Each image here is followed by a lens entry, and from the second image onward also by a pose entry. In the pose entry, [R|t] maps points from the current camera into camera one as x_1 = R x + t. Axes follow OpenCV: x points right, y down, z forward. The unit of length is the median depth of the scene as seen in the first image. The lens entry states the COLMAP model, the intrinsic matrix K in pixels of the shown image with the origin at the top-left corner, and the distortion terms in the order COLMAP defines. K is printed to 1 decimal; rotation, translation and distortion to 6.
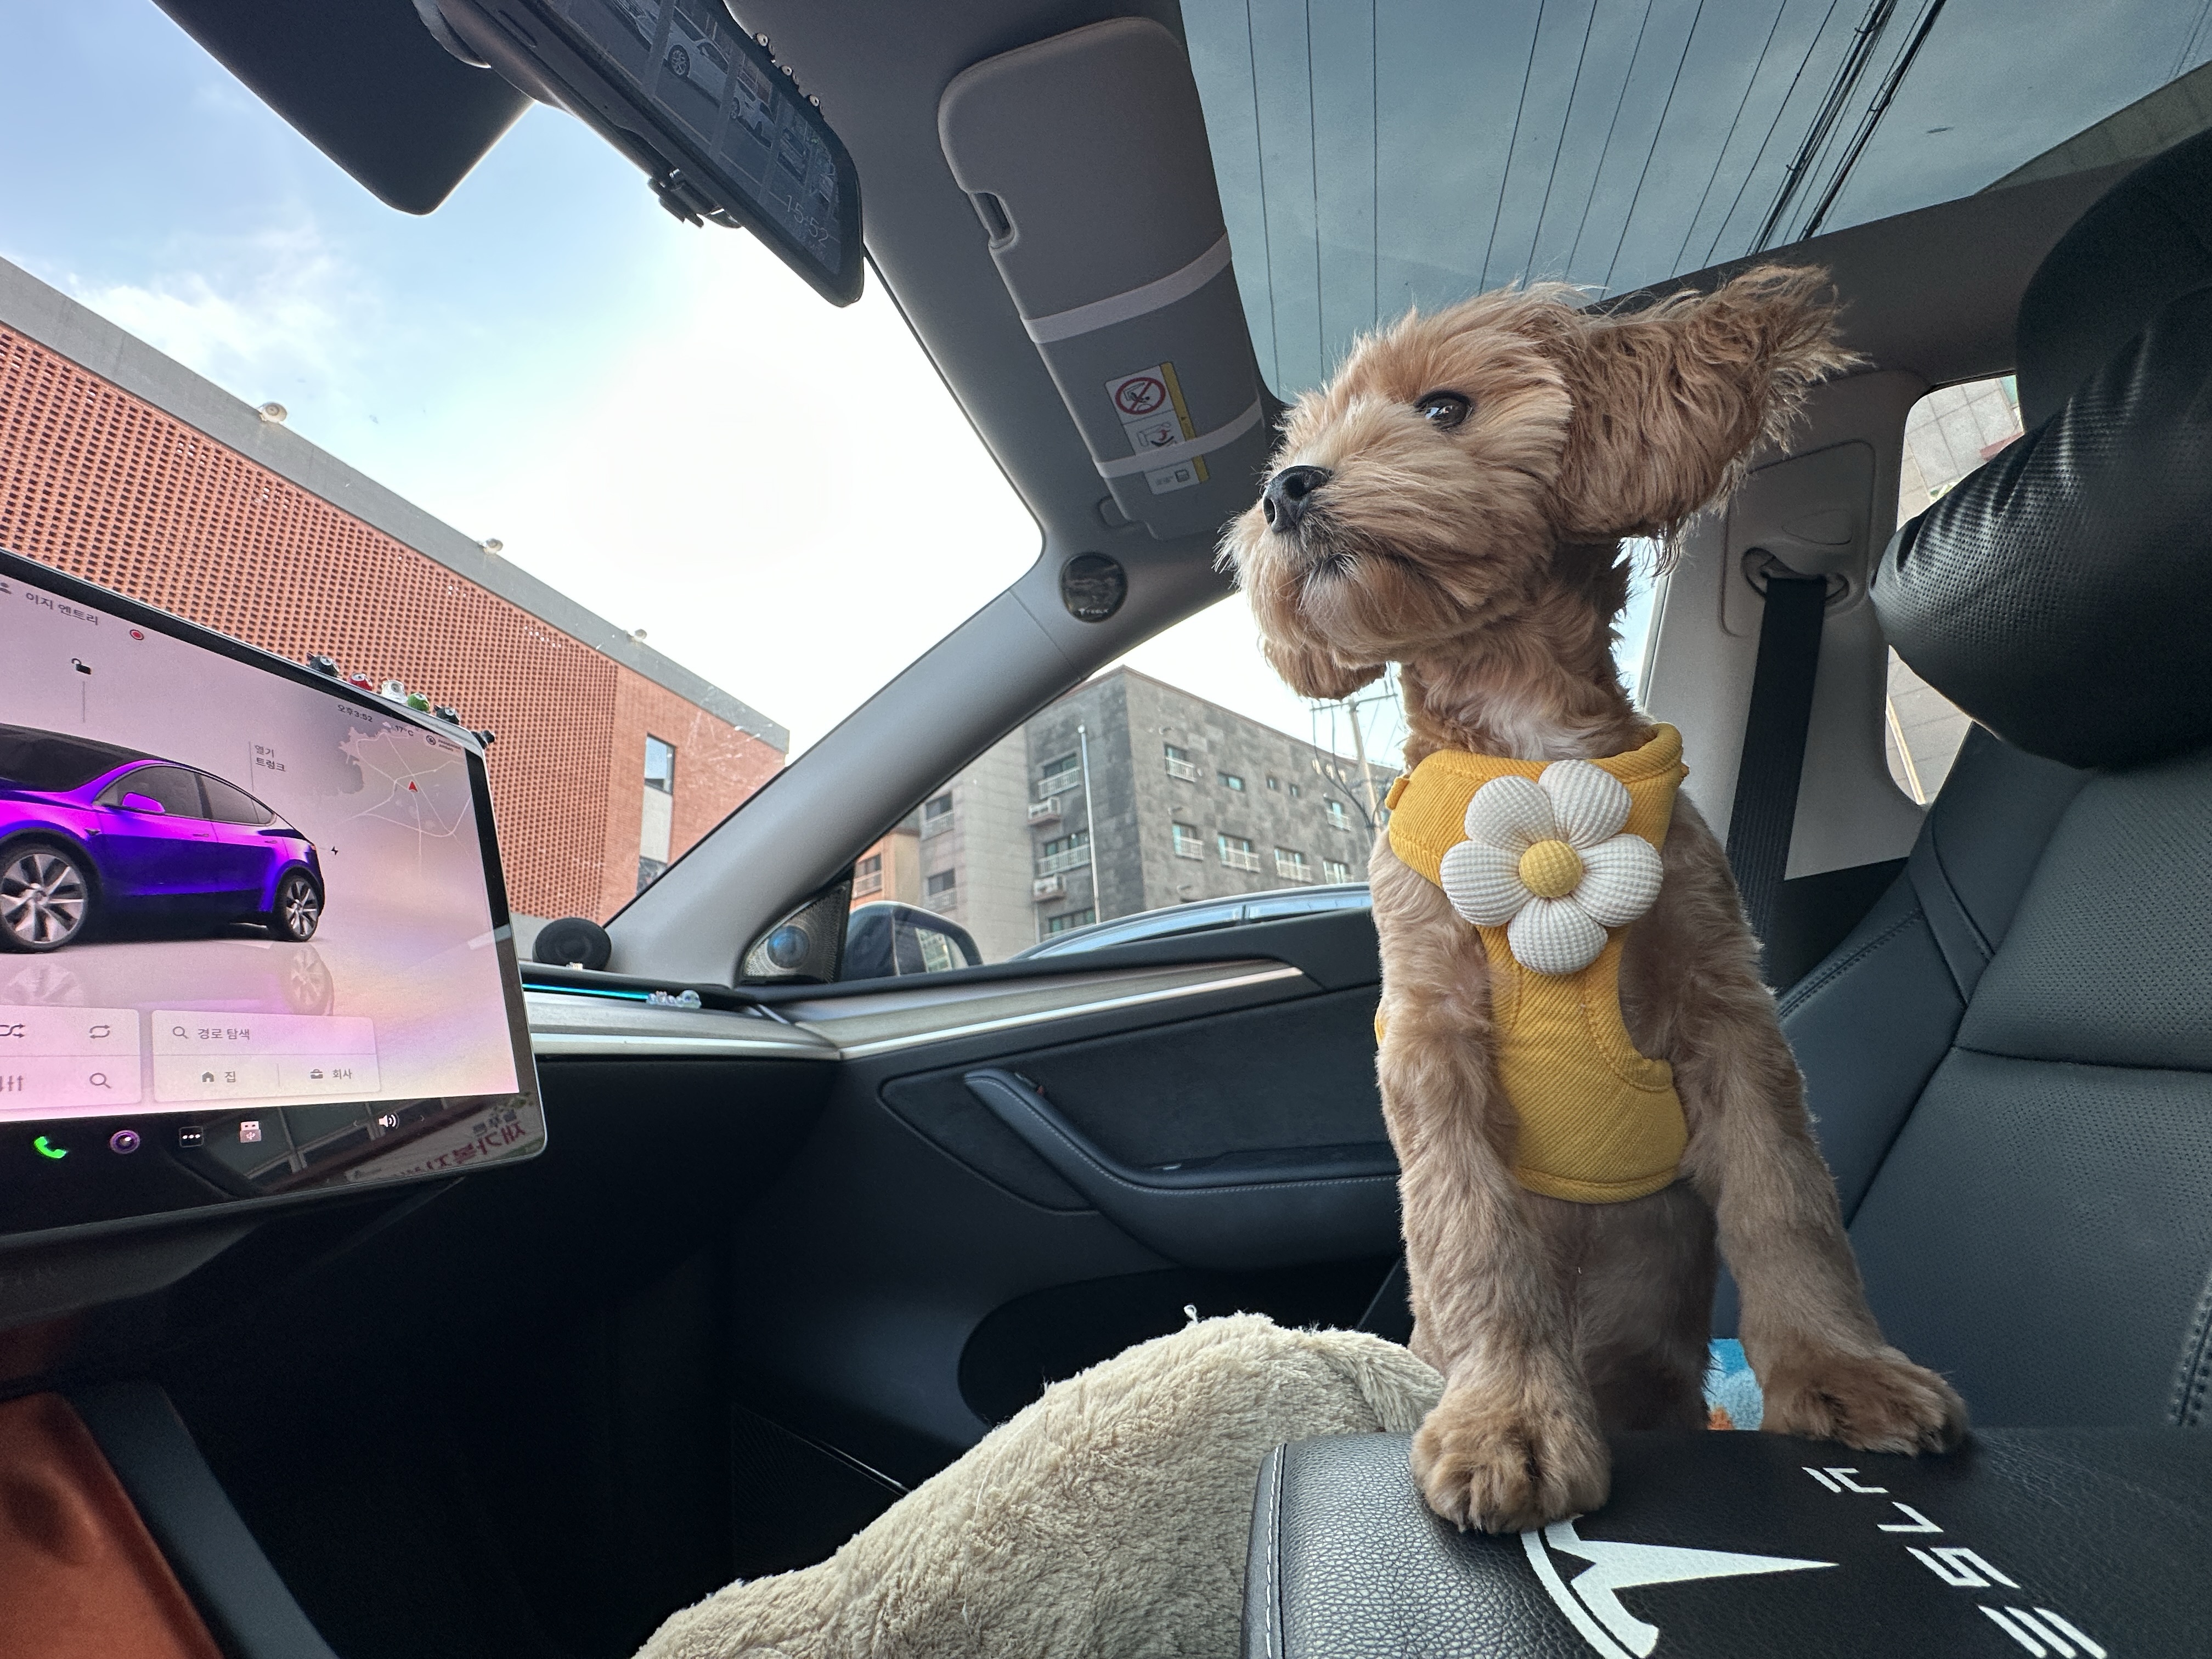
lens RADIAL K [[887.5, 0, 1102.5], [0, 887.5, 825.3], [0, 0, 1]] dist [-0.005765, 0.001731]
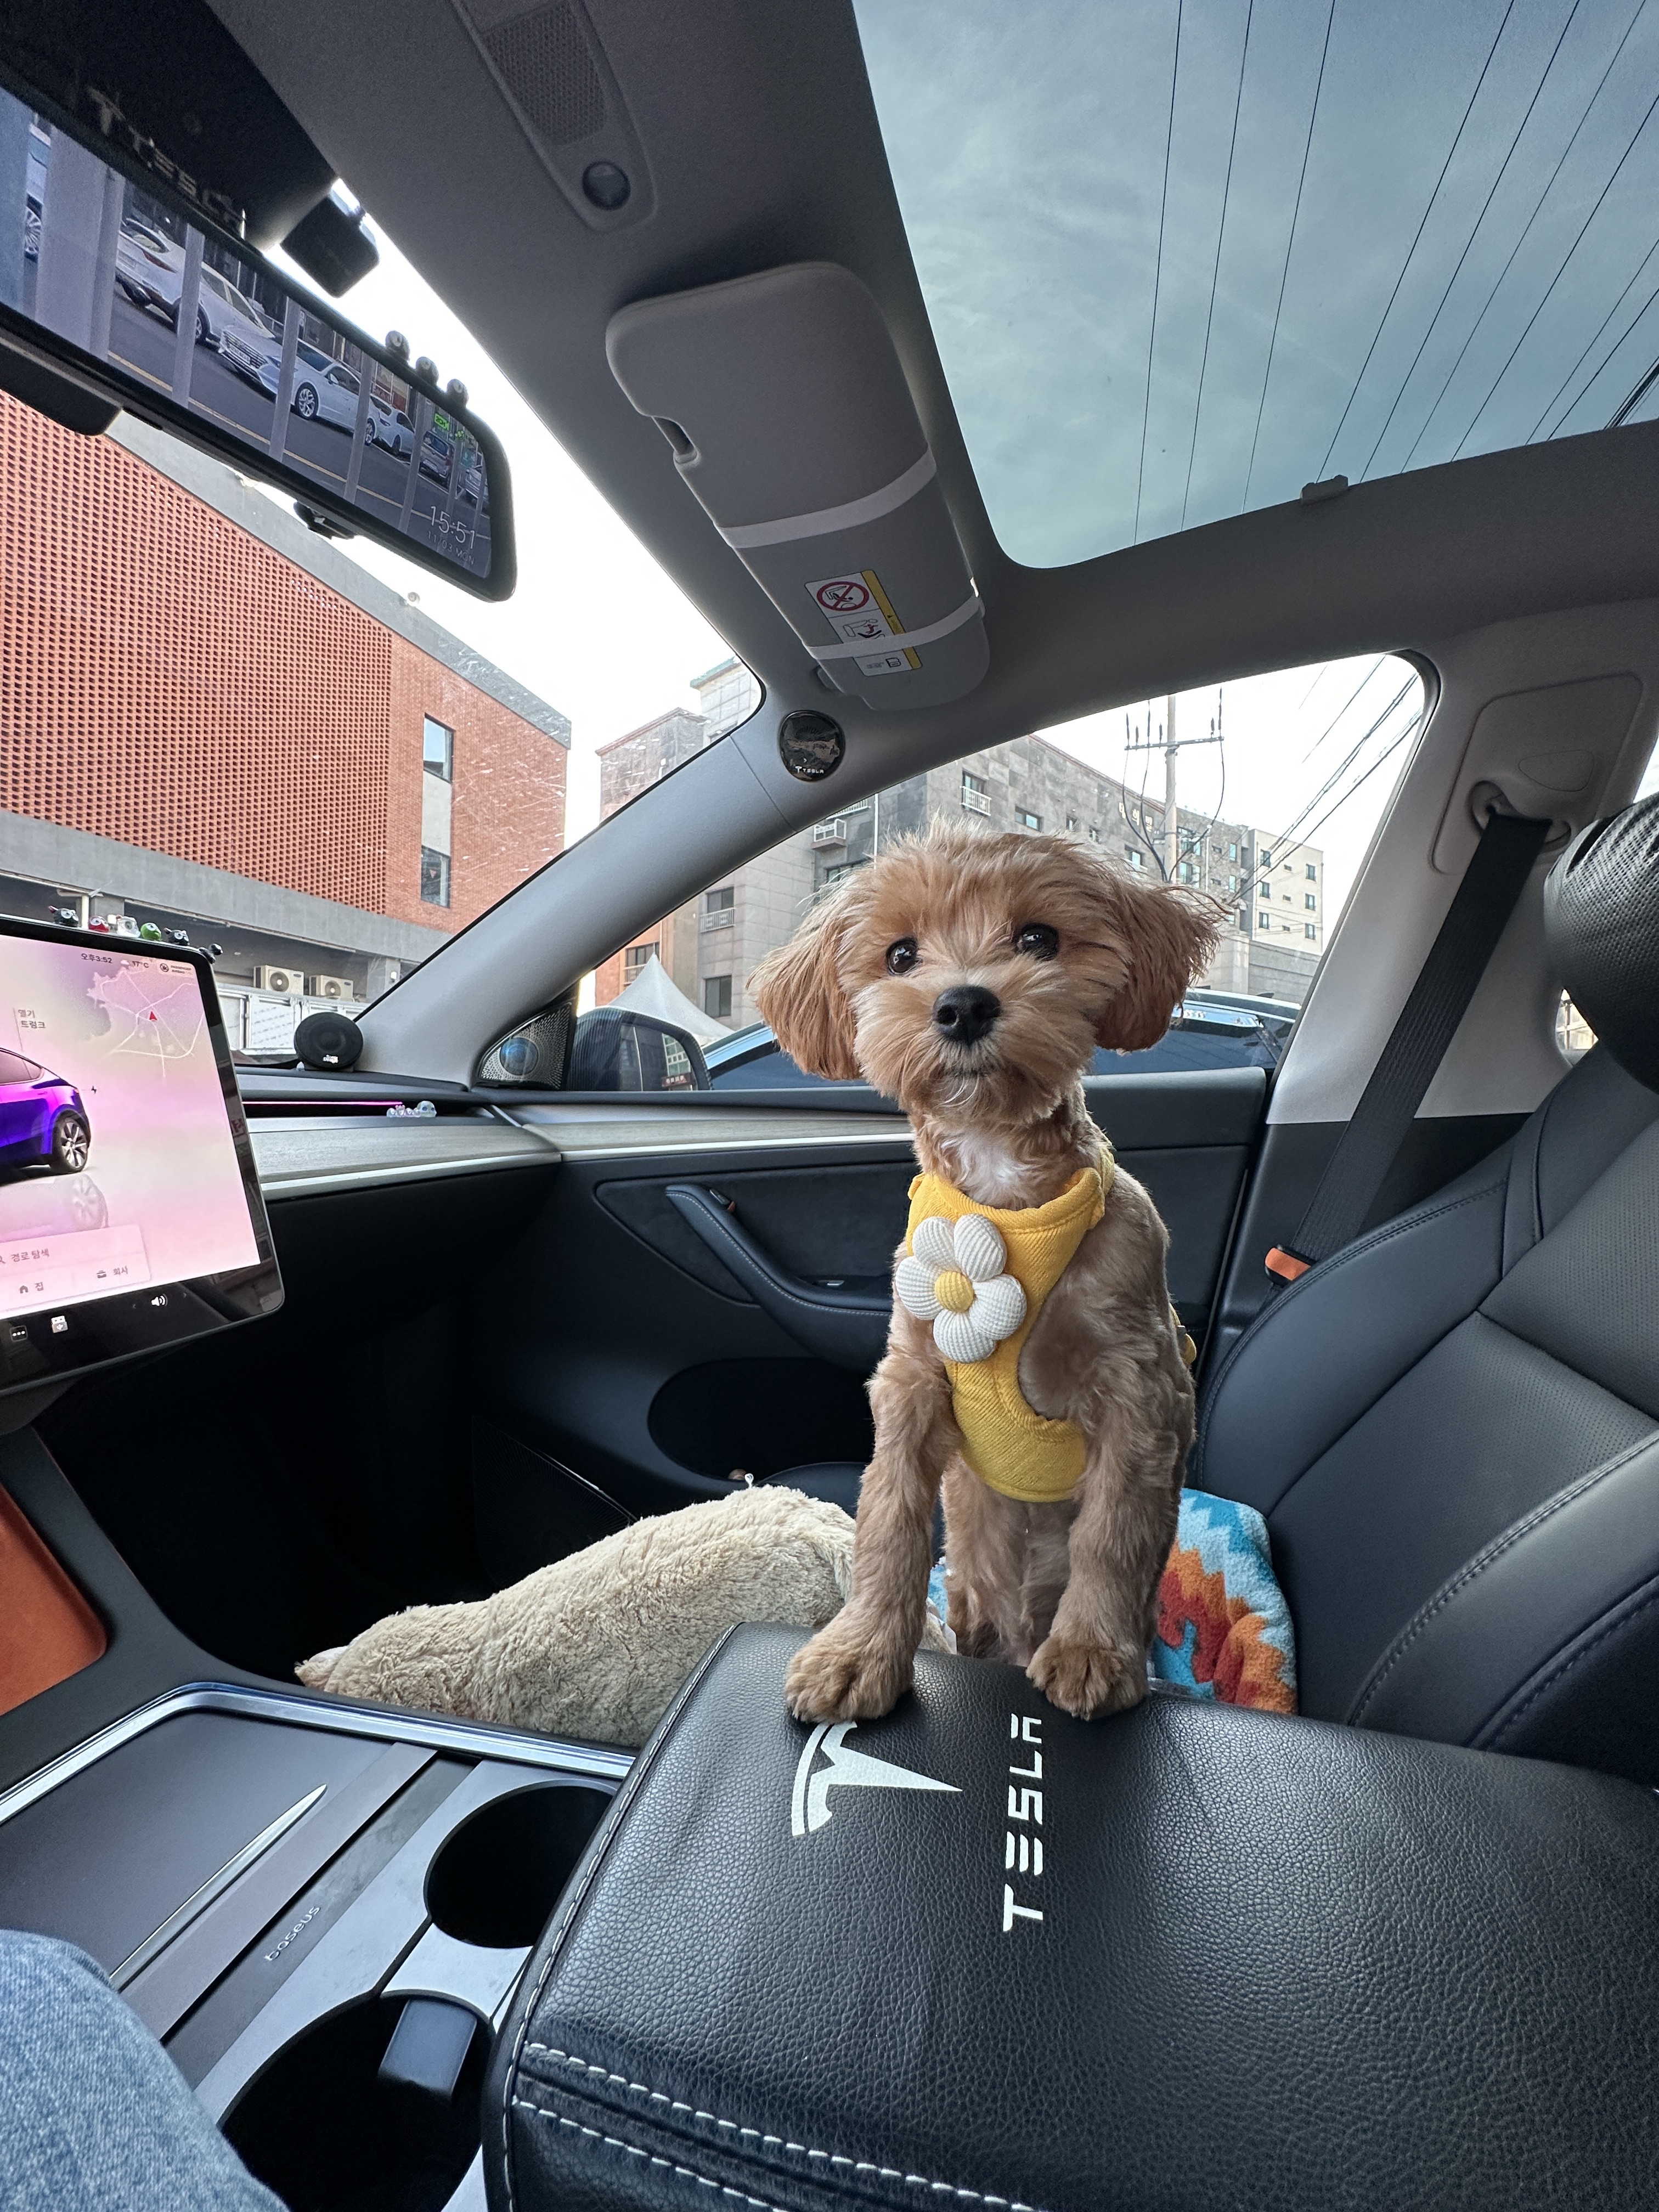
lens RADIAL K [[887.5, 0, 831.4], [0, 887.5, 1098.0], [0, 0, 1]] dist [-0.005765, 0.001731]
pose [[0.993996, 0.101997, -0.039607, 0.134617], [-0.087300, 0.957508, 0.274877, -0.242290], [0.065961, -0.269769, 0.960663, -0.083525]]
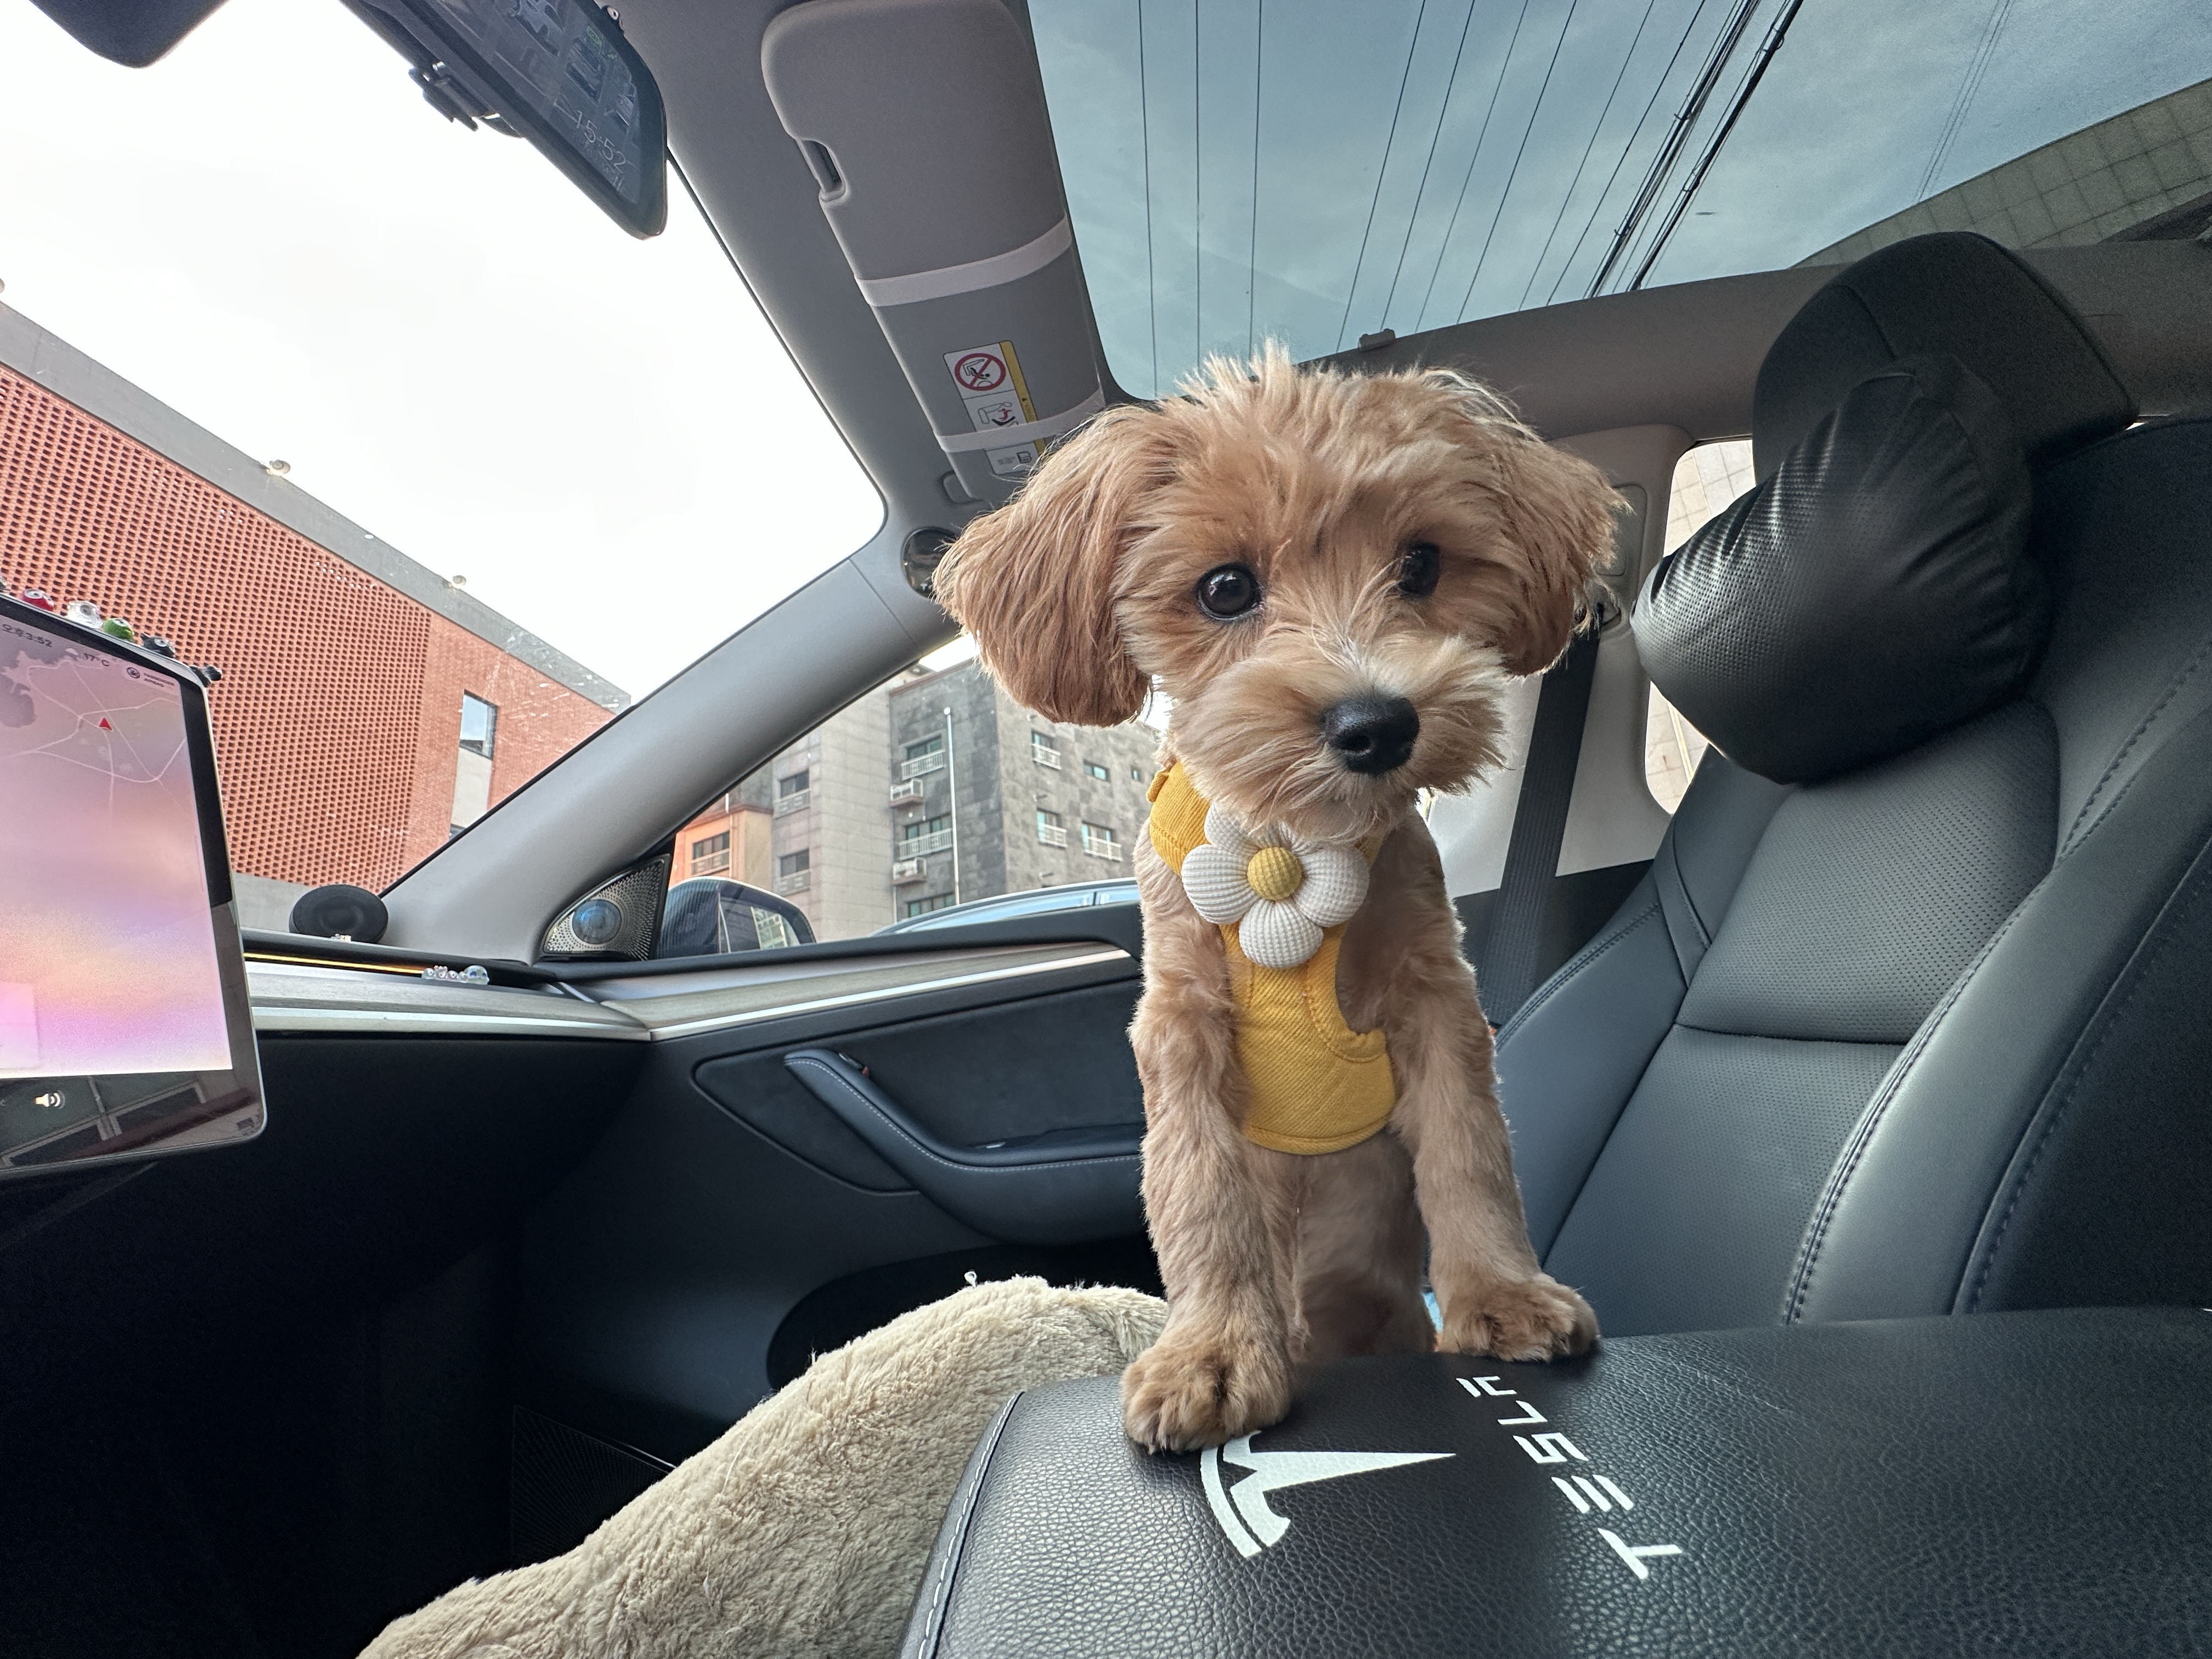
lens RADIAL K [[887.5, 0, 1102.6], [0, 887.5, 825.5], [0, 0, 1]] dist [-0.005765, 0.001731]
pose [[0.987885, 0.033781, 0.151465, 0.048340], [-0.036026, 0.999278, 0.012103, 0.007426], [-0.150946, -0.017413, 0.988389, -0.012226]]
